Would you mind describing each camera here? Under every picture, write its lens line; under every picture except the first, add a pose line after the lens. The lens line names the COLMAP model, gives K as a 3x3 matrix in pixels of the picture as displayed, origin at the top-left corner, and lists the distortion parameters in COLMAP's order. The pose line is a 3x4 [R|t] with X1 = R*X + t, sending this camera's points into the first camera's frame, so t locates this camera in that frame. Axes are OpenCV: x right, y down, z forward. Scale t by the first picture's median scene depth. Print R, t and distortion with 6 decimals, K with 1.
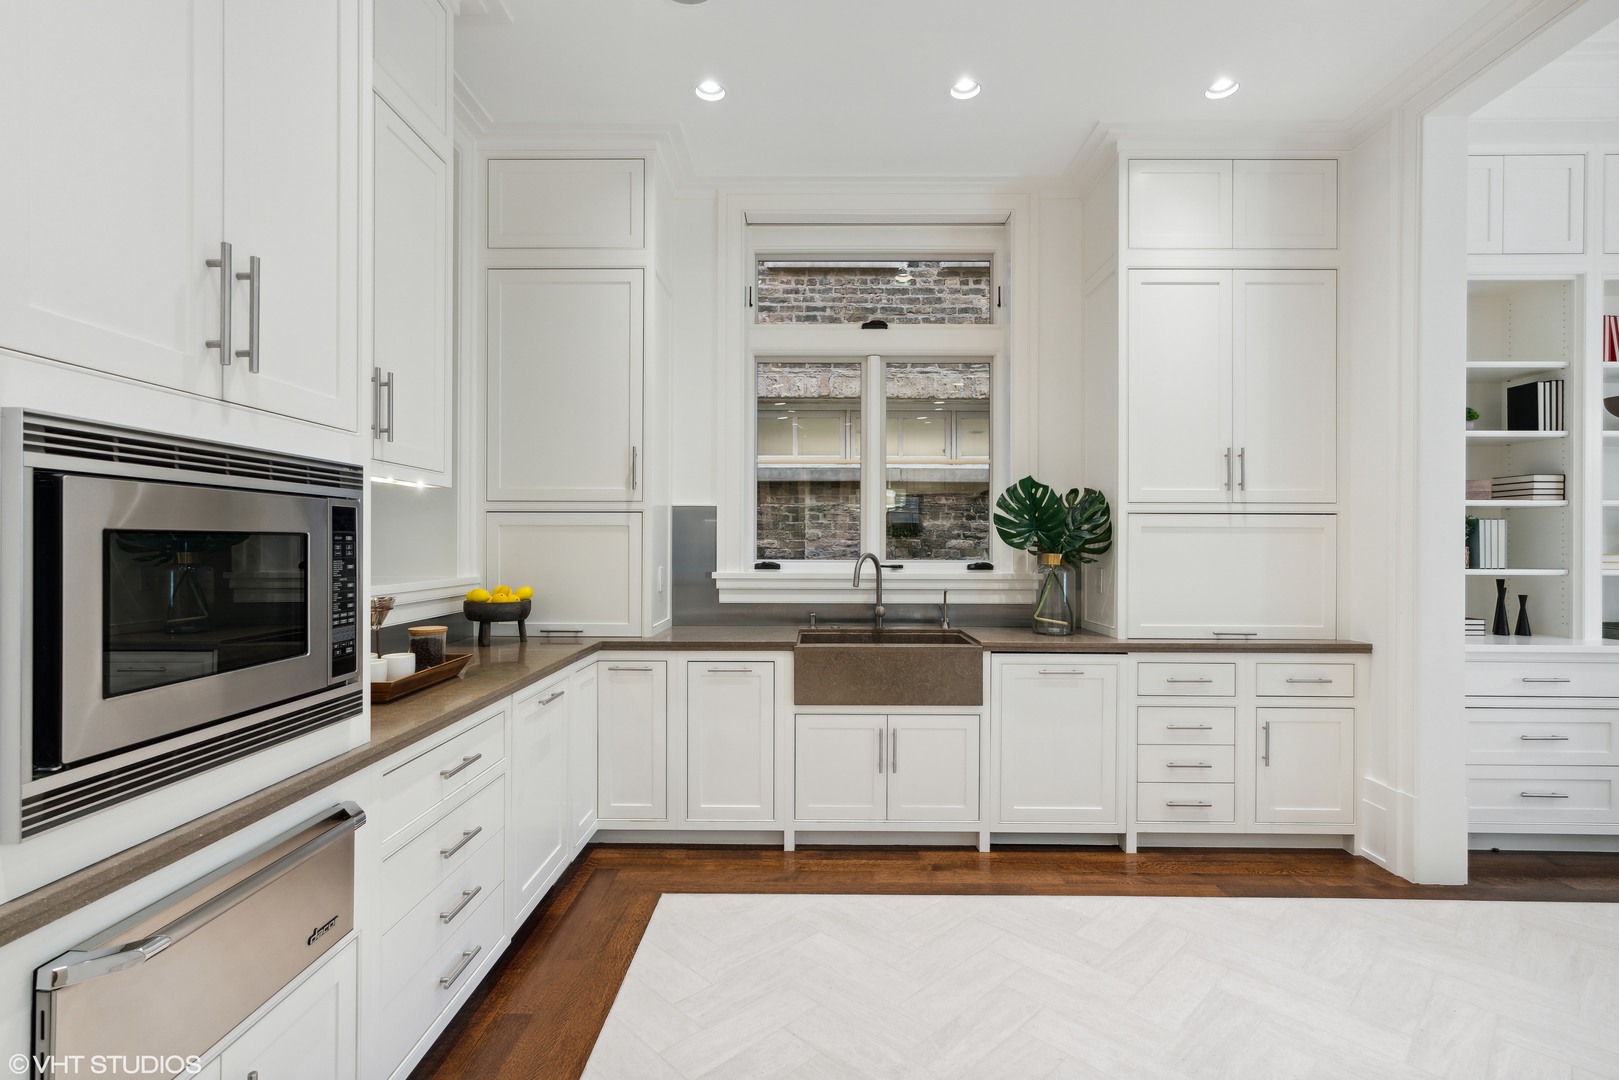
lens RADIAL K [[768.7, 0, 809.0], [0, 768.7, 547.3], [0, 0, 1]] dist [-0.003776, 0.000394]
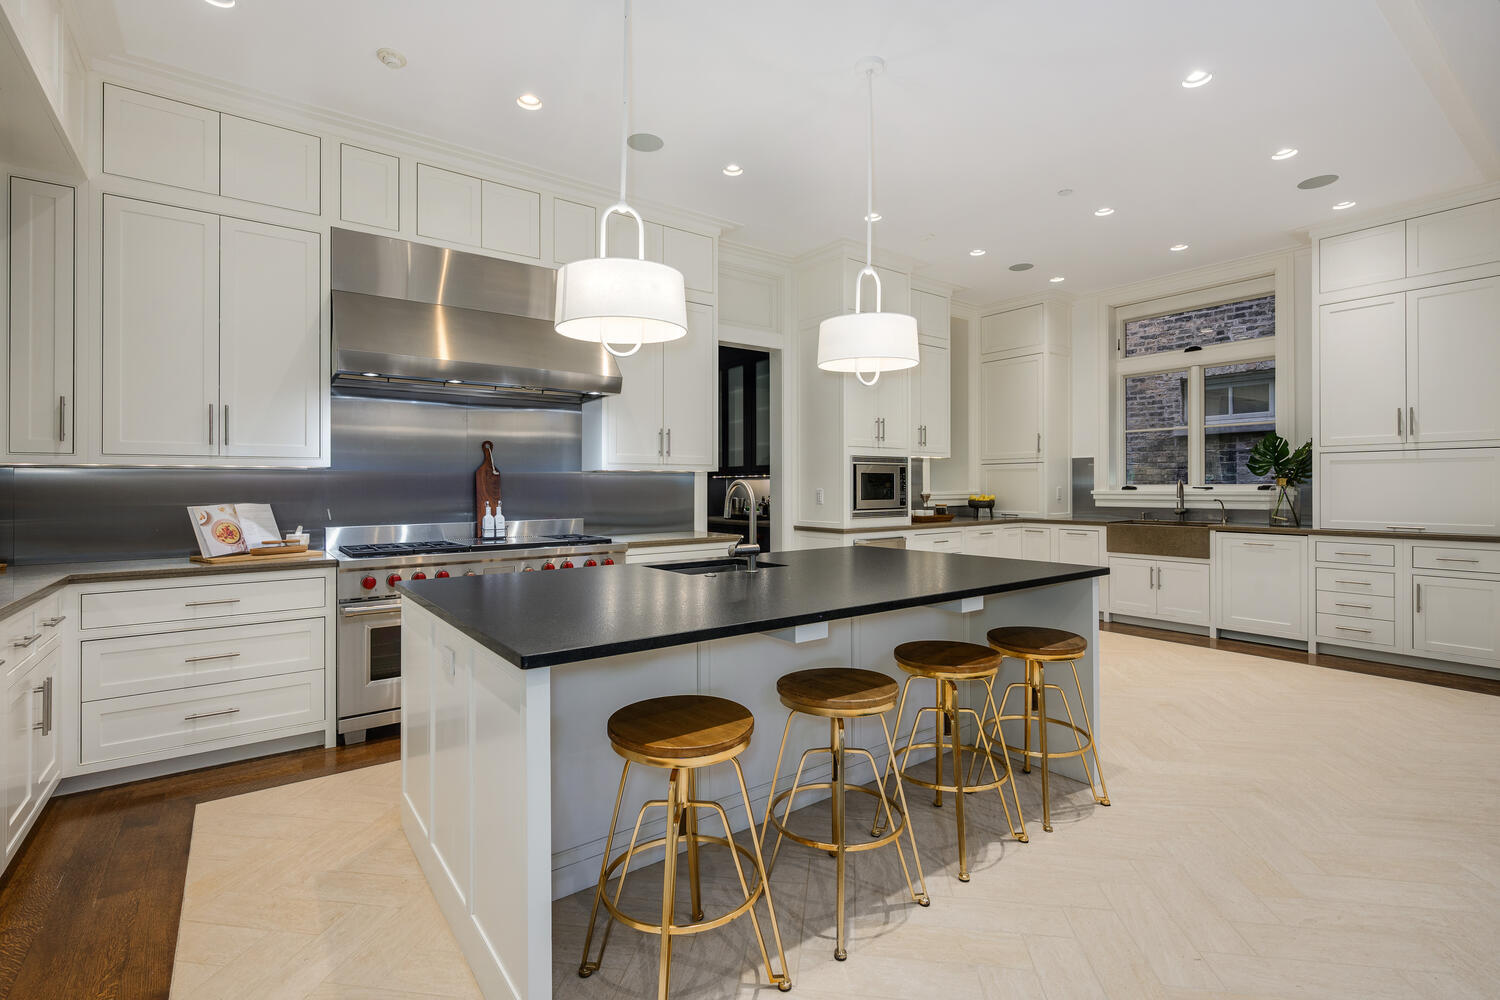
lens RADIAL K [[673.2, 0, 759.5], [0, 673.2, 484.5], [0, 0, 1]] dist [-0.001996, -0.000257]
pose [[0.620362, -0.008700, -0.784268, 0.804009], [0.003284, 0.999959, -0.008494, 0.032045], [0.784309, 0.002694, 0.620364, -0.856109]]
